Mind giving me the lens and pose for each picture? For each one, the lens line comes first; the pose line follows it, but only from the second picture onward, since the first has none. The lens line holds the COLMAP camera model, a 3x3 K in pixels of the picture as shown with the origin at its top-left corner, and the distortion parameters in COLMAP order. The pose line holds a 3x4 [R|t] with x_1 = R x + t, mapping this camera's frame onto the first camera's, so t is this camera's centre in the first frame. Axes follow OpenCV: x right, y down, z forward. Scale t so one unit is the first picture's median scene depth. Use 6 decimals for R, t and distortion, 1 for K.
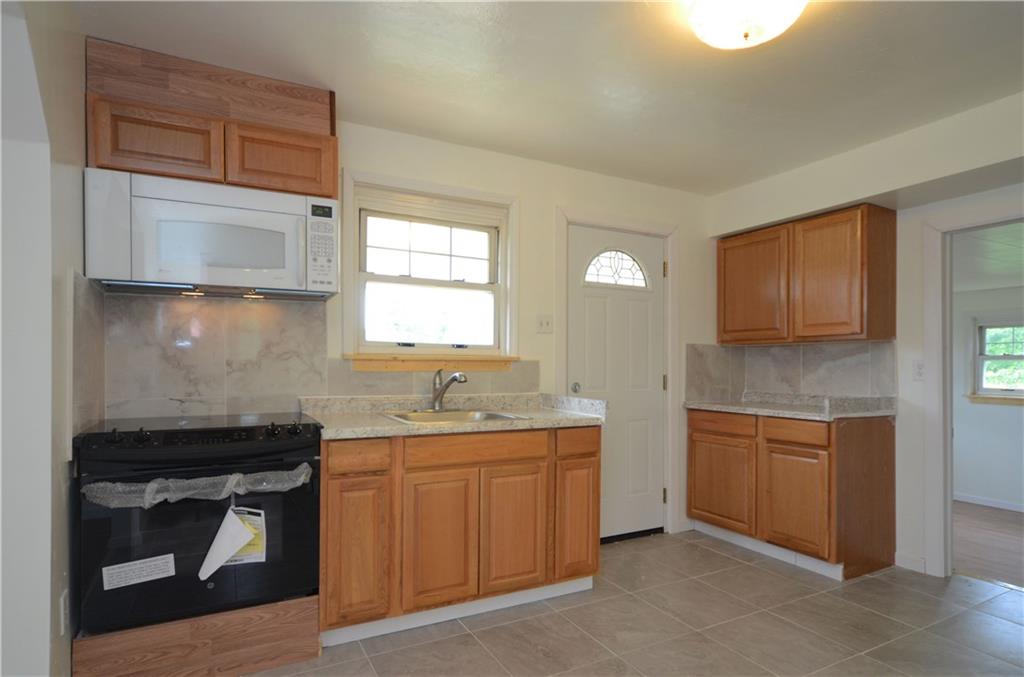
lens RADIAL K [[562.7, 0, 511.9], [0, 562.7, 361.7], [0, 0, 1]] dist [0.002500, 0.001097]
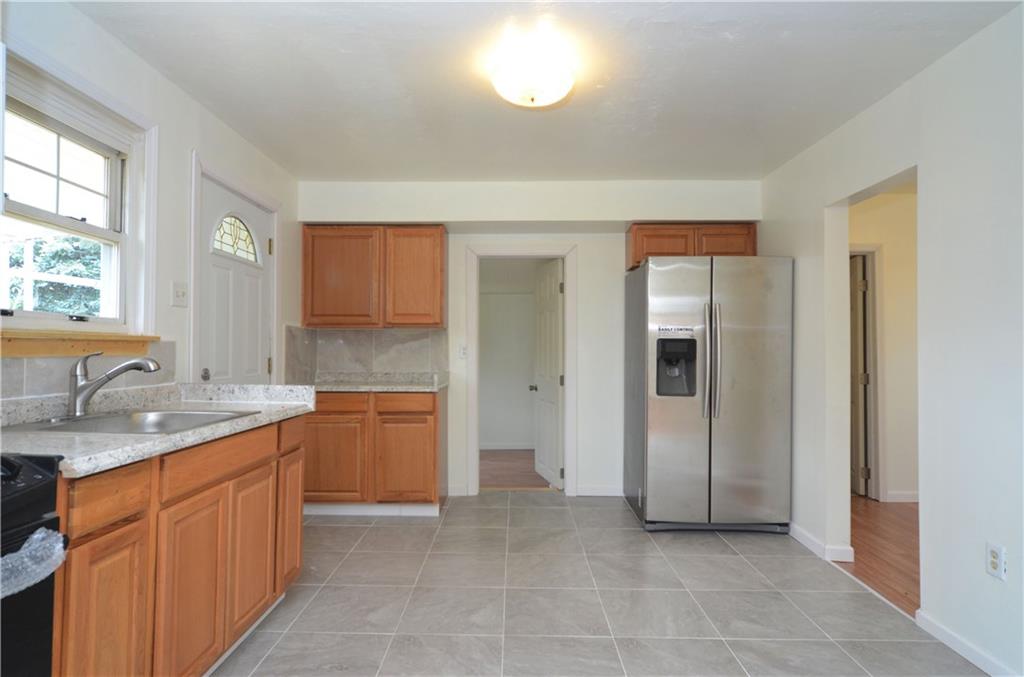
lens RADIAL K [[549.0, 0, 512.0], [0, 549.0, 338.5], [0, 0, 1]] dist [0.003125, 0.001166]
pose [[0.480170, 0.015772, 0.877034, -0.469558], [-0.006658, 0.999875, -0.014336, 0.002424], [-0.877150, 0.001044, 0.480215, 0.271006]]
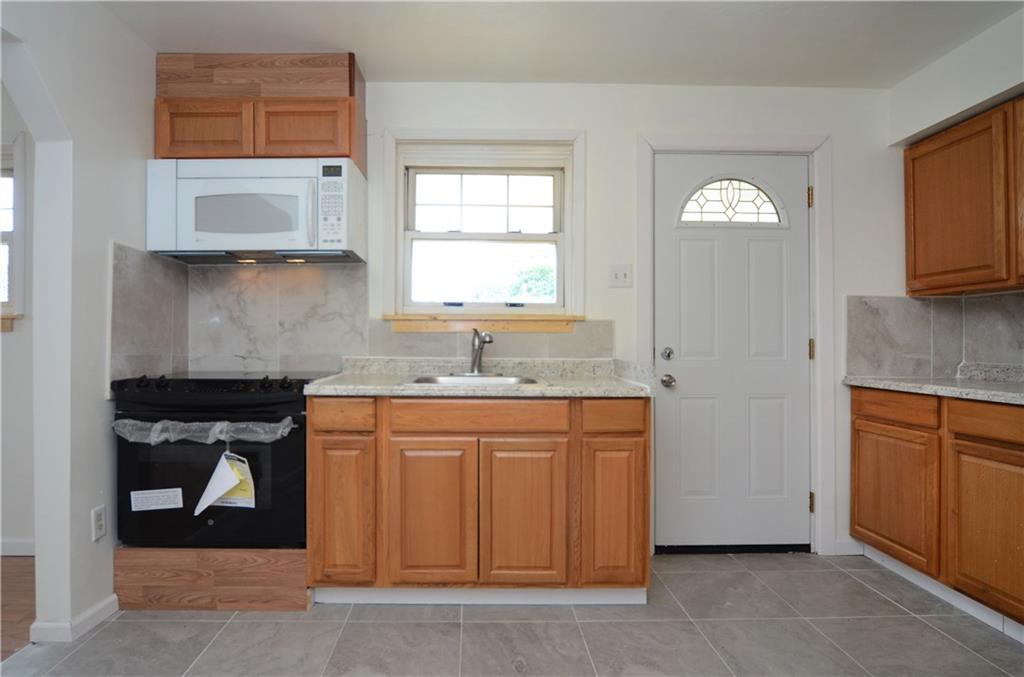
lens RADIAL K [[571.5, 0, 481.9], [0, 571.5, 334.0], [0, 0, 1]] dist [-0.019731, 0.000916]
pose [[0.885817, -0.008315, -0.463960, 0.320467], [0.003165, 0.999924, -0.011877, 0.033399], [0.464023, 0.009052, 0.885777, 0.189129]]
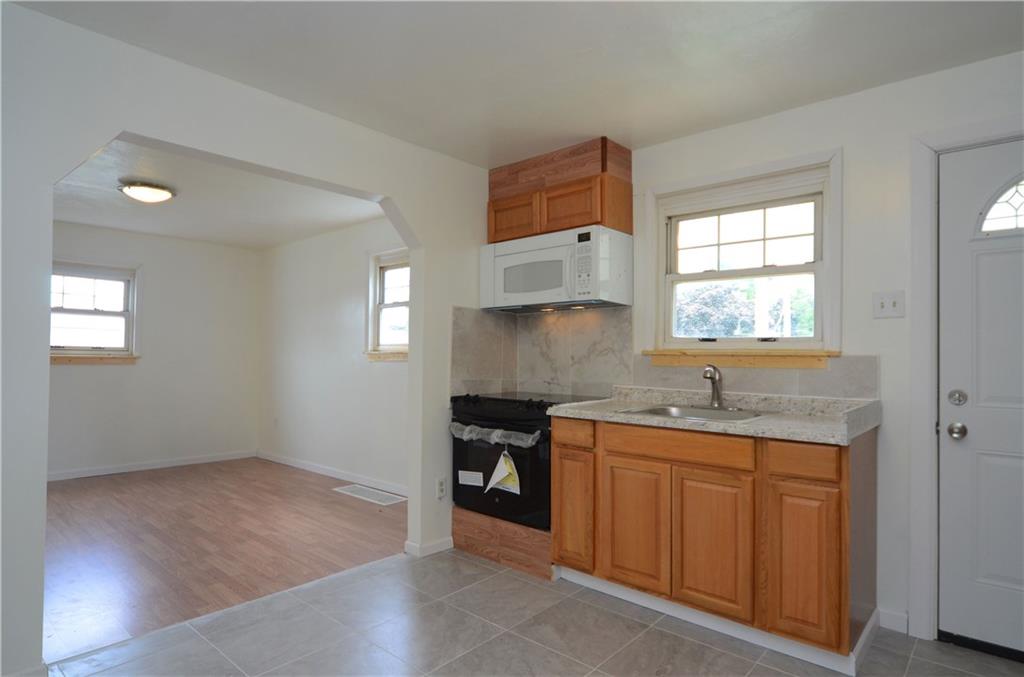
lens RADIAL K [[565.9, 0, 514.8], [0, 565.9, 344.0], [0, 0, 1]] dist [-0.016704, 0.000579]
pose [[0.342579, -0.022064, -0.939230, 0.684502], [-0.006568, 0.999644, -0.025879, 0.005547], [0.939466, 0.015034, 0.342312, 0.362259]]
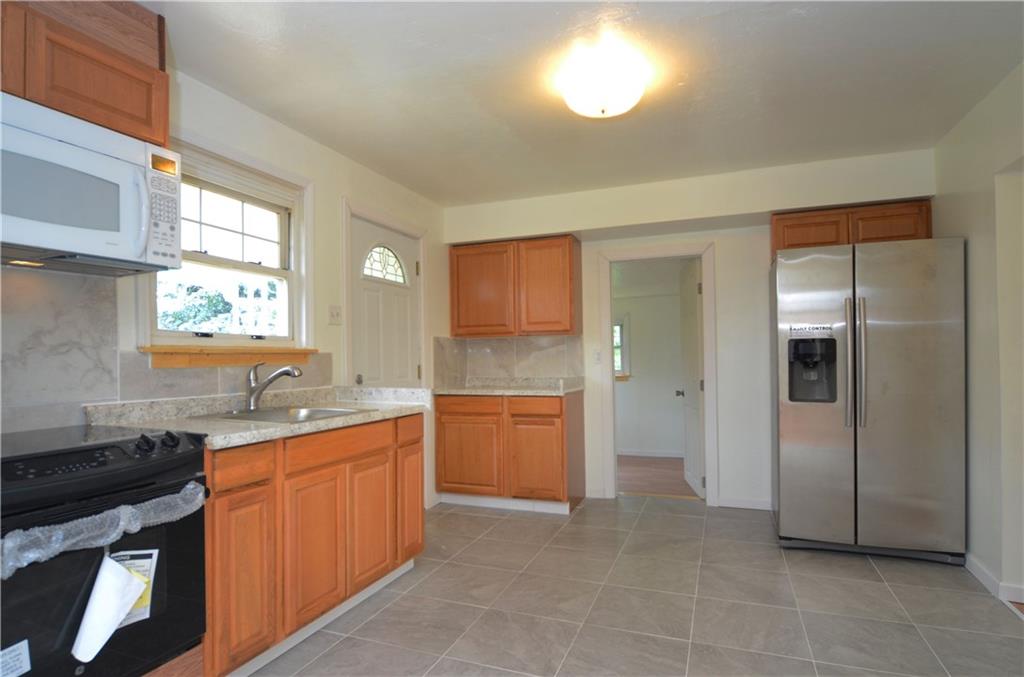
lens RADIAL K [[559.1, 0, 511.5], [0, 559.1, 350.9], [0, 0, 1]] dist [-0.021890, 0.001638]
pose [[0.758339, -0.008293, 0.651808, -0.408029], [0.013756, 0.999900, -0.003282, 0.002835], [-0.651715, 0.011455, 0.758377, 0.083289]]
